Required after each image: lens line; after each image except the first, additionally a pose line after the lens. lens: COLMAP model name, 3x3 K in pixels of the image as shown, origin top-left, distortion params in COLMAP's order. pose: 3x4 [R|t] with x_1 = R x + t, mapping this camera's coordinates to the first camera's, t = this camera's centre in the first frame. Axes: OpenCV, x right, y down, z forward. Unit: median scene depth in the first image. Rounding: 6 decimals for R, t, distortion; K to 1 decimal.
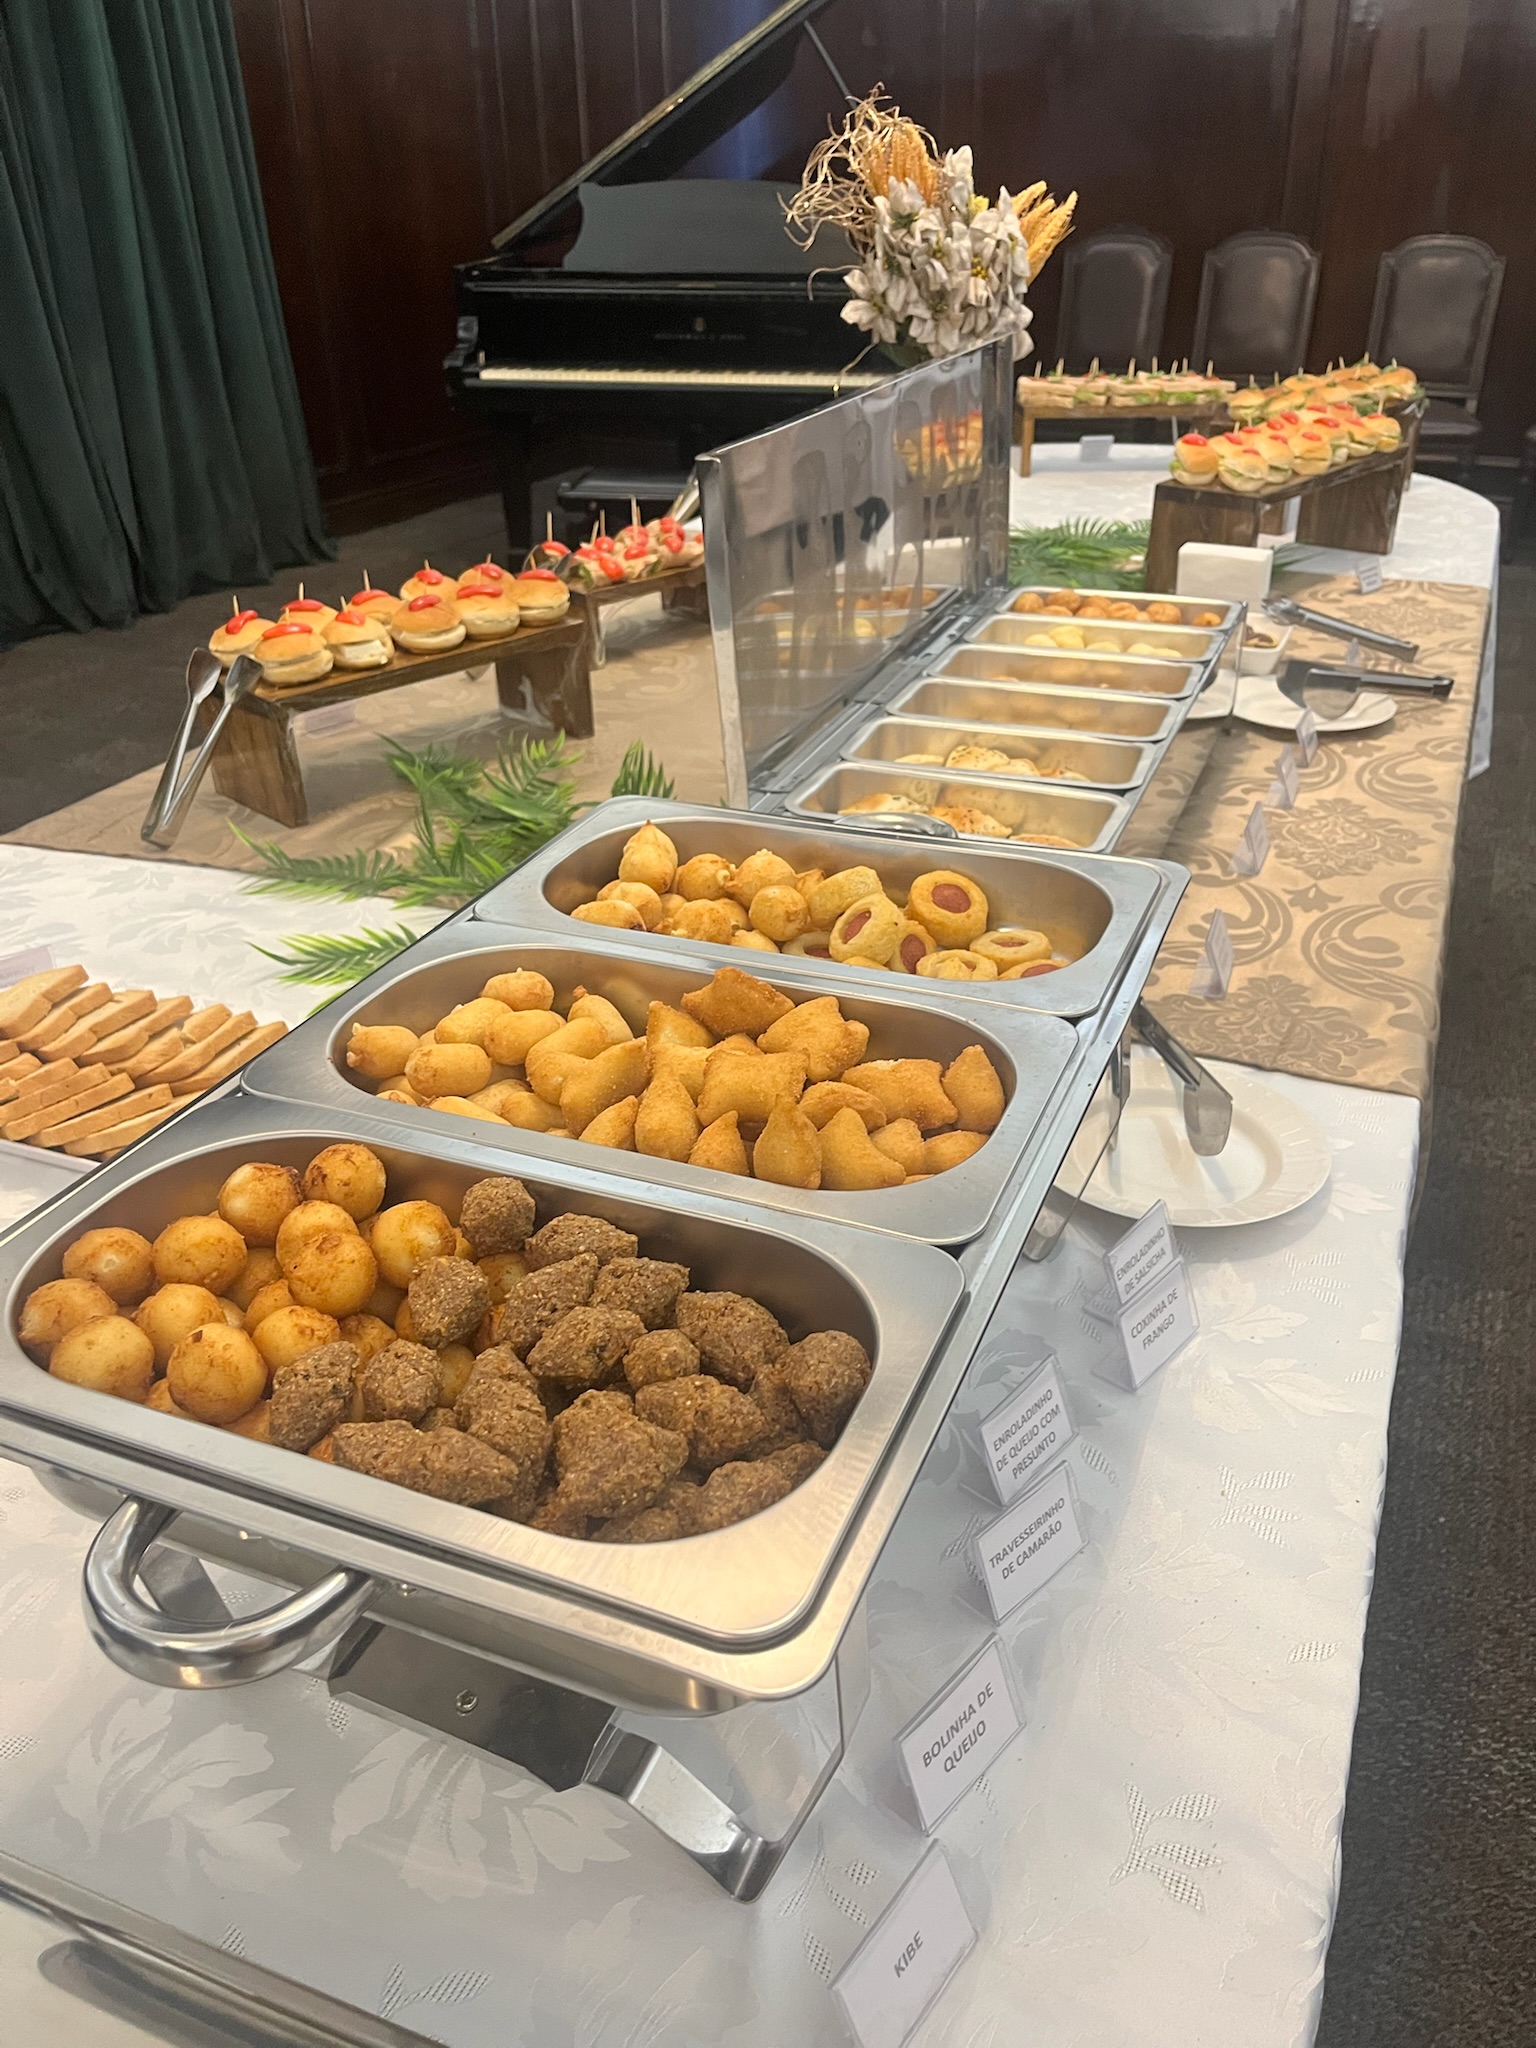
lens RADIAL K [[1570.6, 0, 784.9], [0, 1570.6, 1022.0], [0, 0, 1]] dist [0.034897, -0.053638]
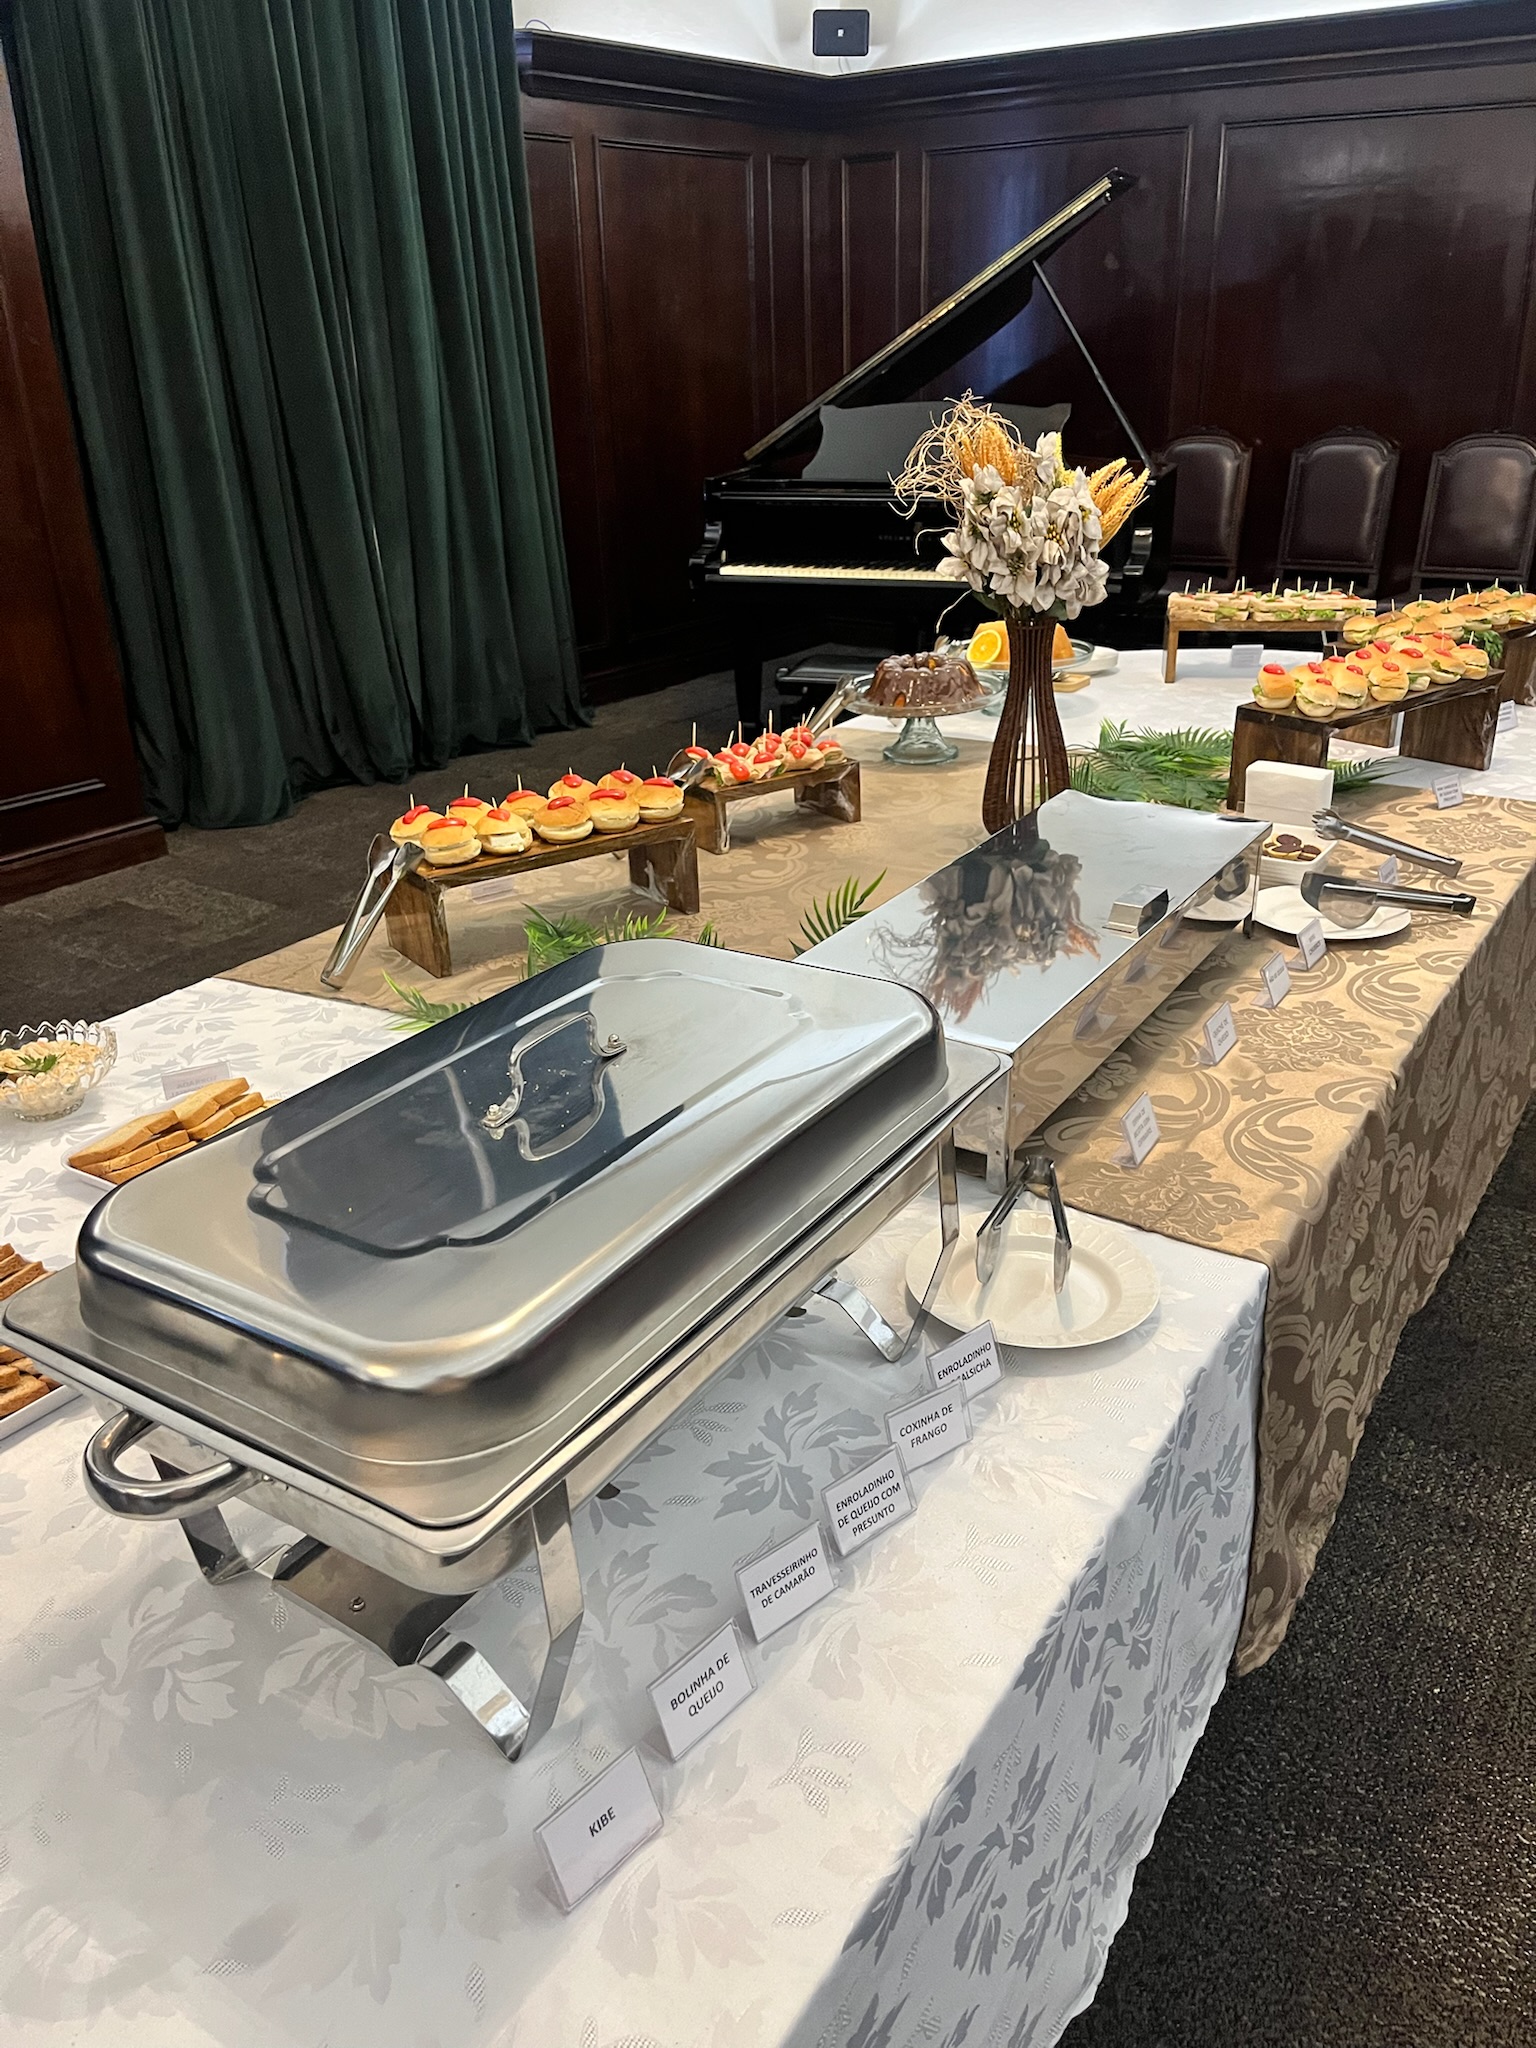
lens RADIAL K [[1570.6, 0, 761.2], [0, 1570.6, 1015.4], [0, 0, 1]] dist [0.034897, -0.053638]
pose [[0.981783, 0.058218, -0.180866, 0.142849], [-0.075026, 0.993333, -0.087521, -0.003287], [0.174565, 0.099497, 0.979606, -0.149759]]
